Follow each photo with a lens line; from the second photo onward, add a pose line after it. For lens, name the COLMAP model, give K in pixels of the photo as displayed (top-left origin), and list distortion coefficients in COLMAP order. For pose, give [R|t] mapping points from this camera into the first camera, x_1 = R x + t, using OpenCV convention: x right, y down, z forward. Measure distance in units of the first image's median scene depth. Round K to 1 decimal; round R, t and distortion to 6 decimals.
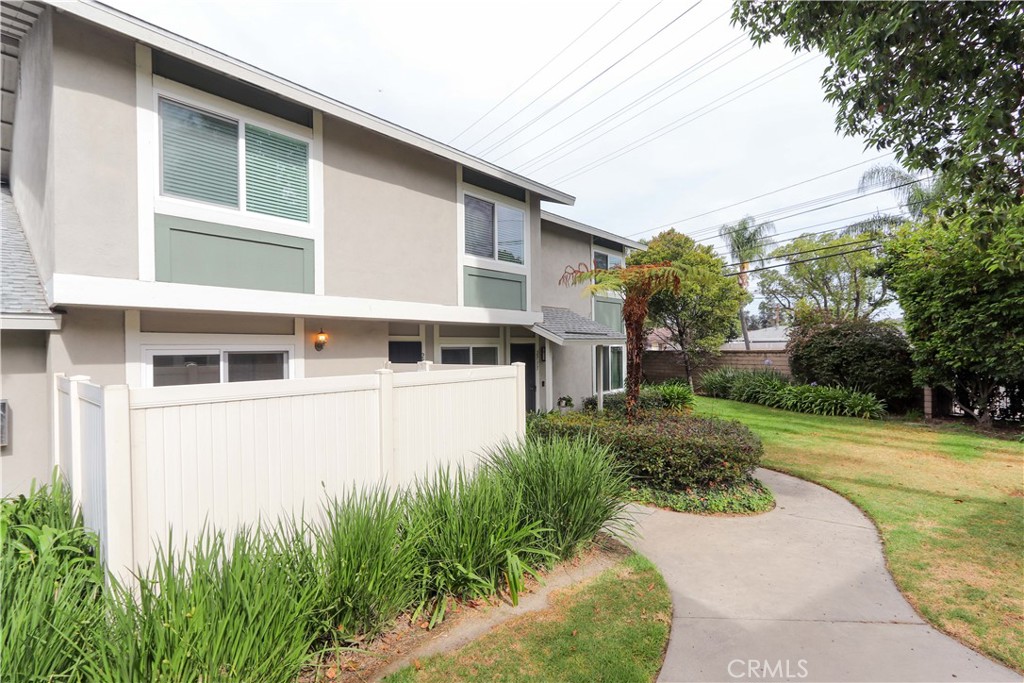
lens RADIAL K [[472.2, 0, 519.6], [0, 472.2, 341.5], [0, 0, 1]] dist [-0.001664, 0.002911]
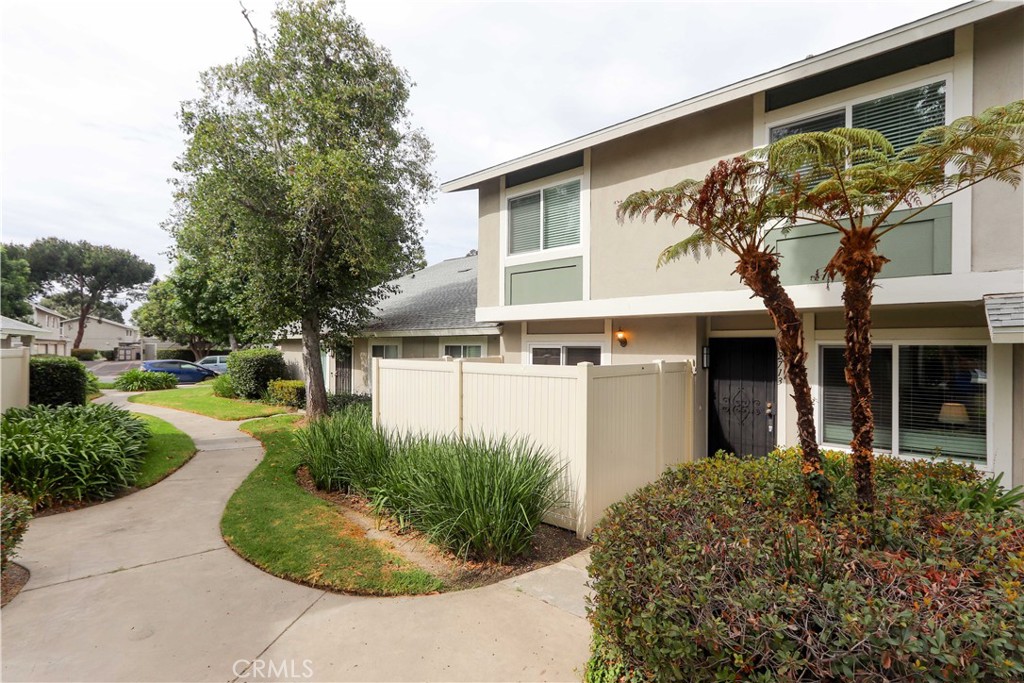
lens RADIAL K [[472.2, 0, 539.6], [0, 472.2, 350.8], [0, 0, 1]] dist [-0.001664, 0.002911]
pose [[0.013171, 0.015286, -0.999796, 0.729899], [0.002870, 0.999878, 0.015325, 0.012091], [0.999909, -0.003071, 0.013126, 0.791192]]
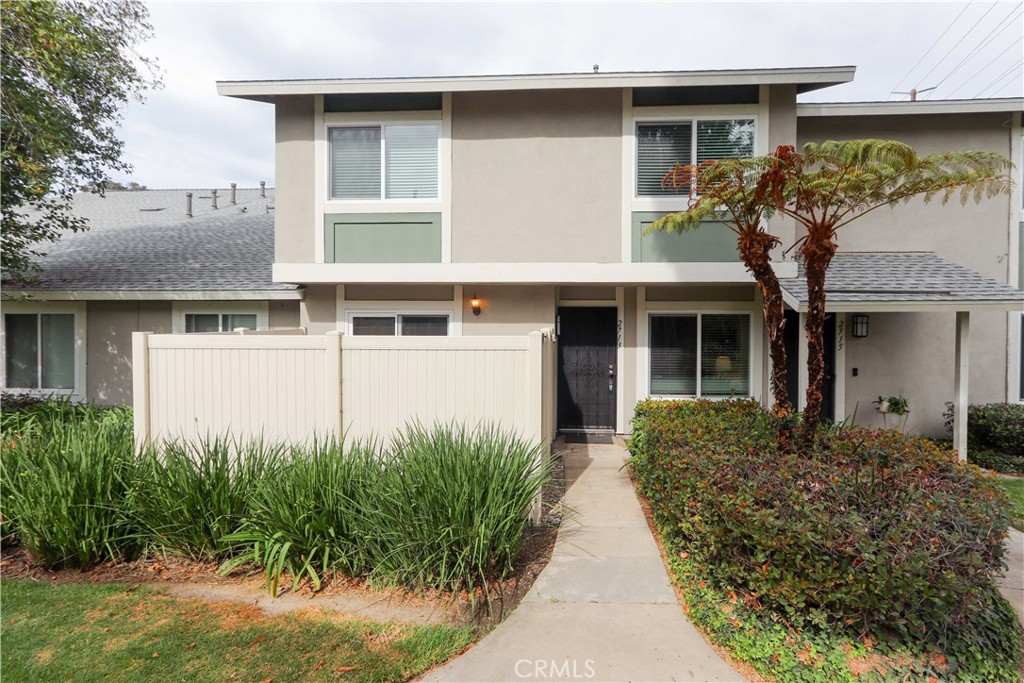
lens RADIAL K [[472.2, 0, 536.8], [0, 472.2, 325.5], [0, 0, 1]] dist [-0.001664, 0.002911]
pose [[0.612987, 0.021064, -0.789812, 0.518219], [-0.000247, 0.999650, 0.026468, 0.014880], [0.790093, -0.016029, 0.612777, 0.453029]]
